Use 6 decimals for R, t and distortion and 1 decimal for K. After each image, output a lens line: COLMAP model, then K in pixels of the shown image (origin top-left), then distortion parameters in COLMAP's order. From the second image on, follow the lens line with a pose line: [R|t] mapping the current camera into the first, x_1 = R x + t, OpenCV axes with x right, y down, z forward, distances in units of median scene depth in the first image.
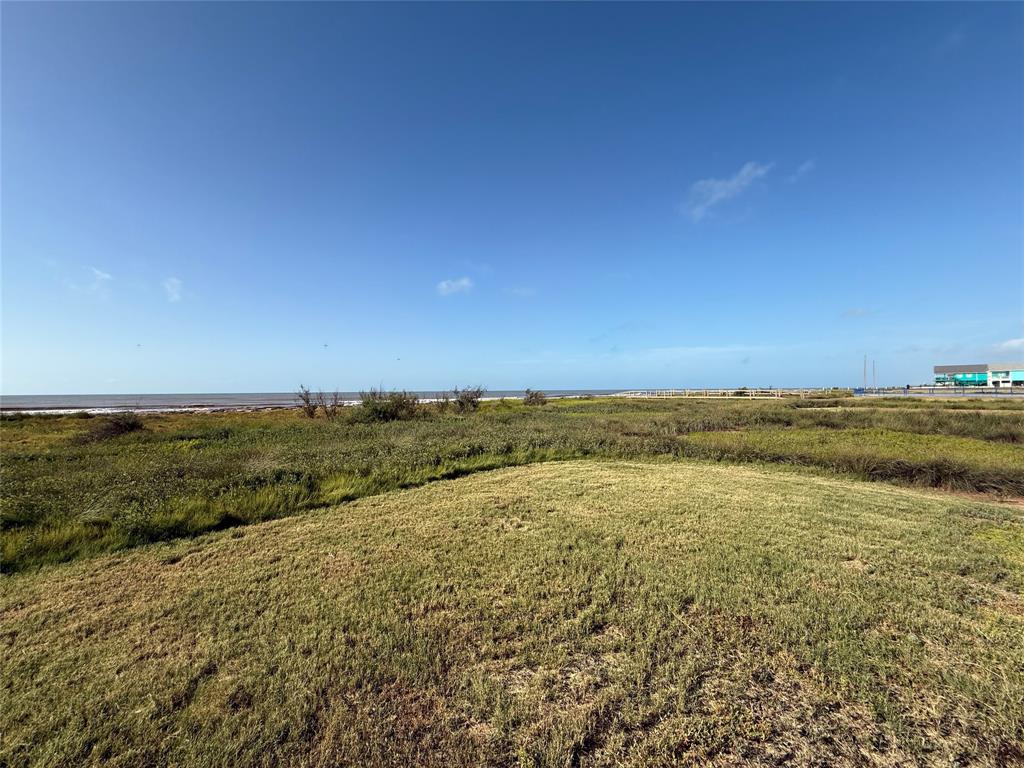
lens RADIAL K [[411.3, 0, 517.8], [0, 411.3, 389.5], [0, 0, 1]] dist [0.001979, 0.000148]
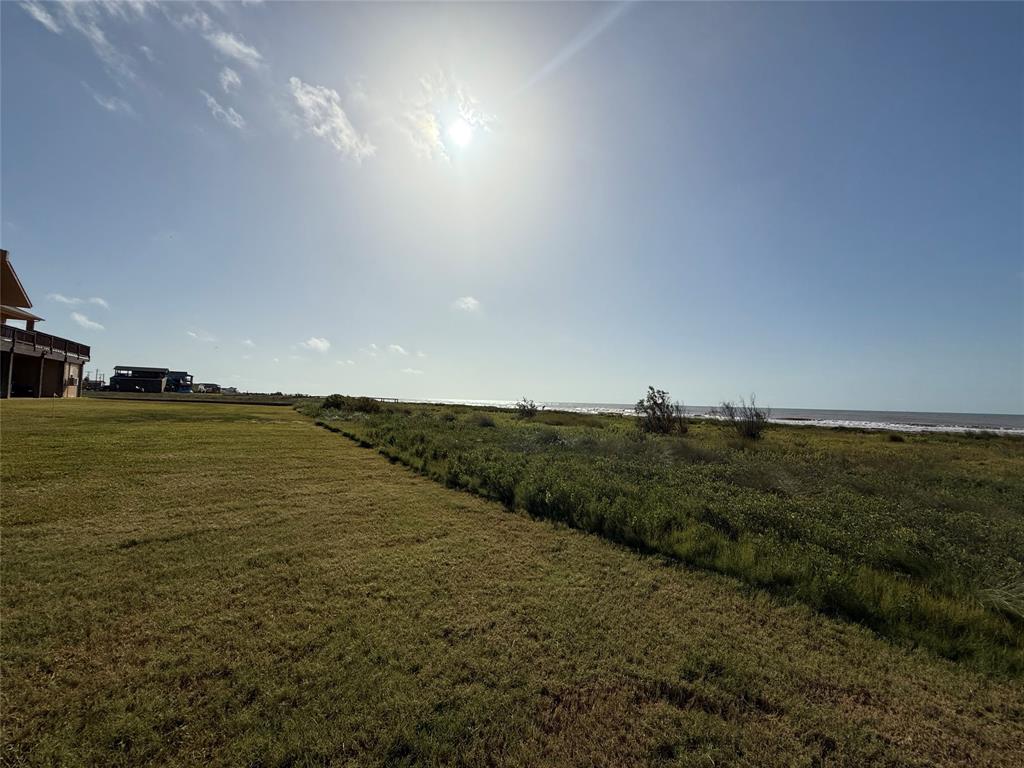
lens RADIAL K [[411.3, 0, 515.1], [0, 411.3, 382.2], [0, 0, 1]] dist [0.001979, 0.000148]
pose [[-0.187424, -0.044414, -0.981274, -0.251788], [-0.021261, 0.998927, -0.041152, 0.018371], [0.982049, 0.013150, -0.188168, 0.361137]]
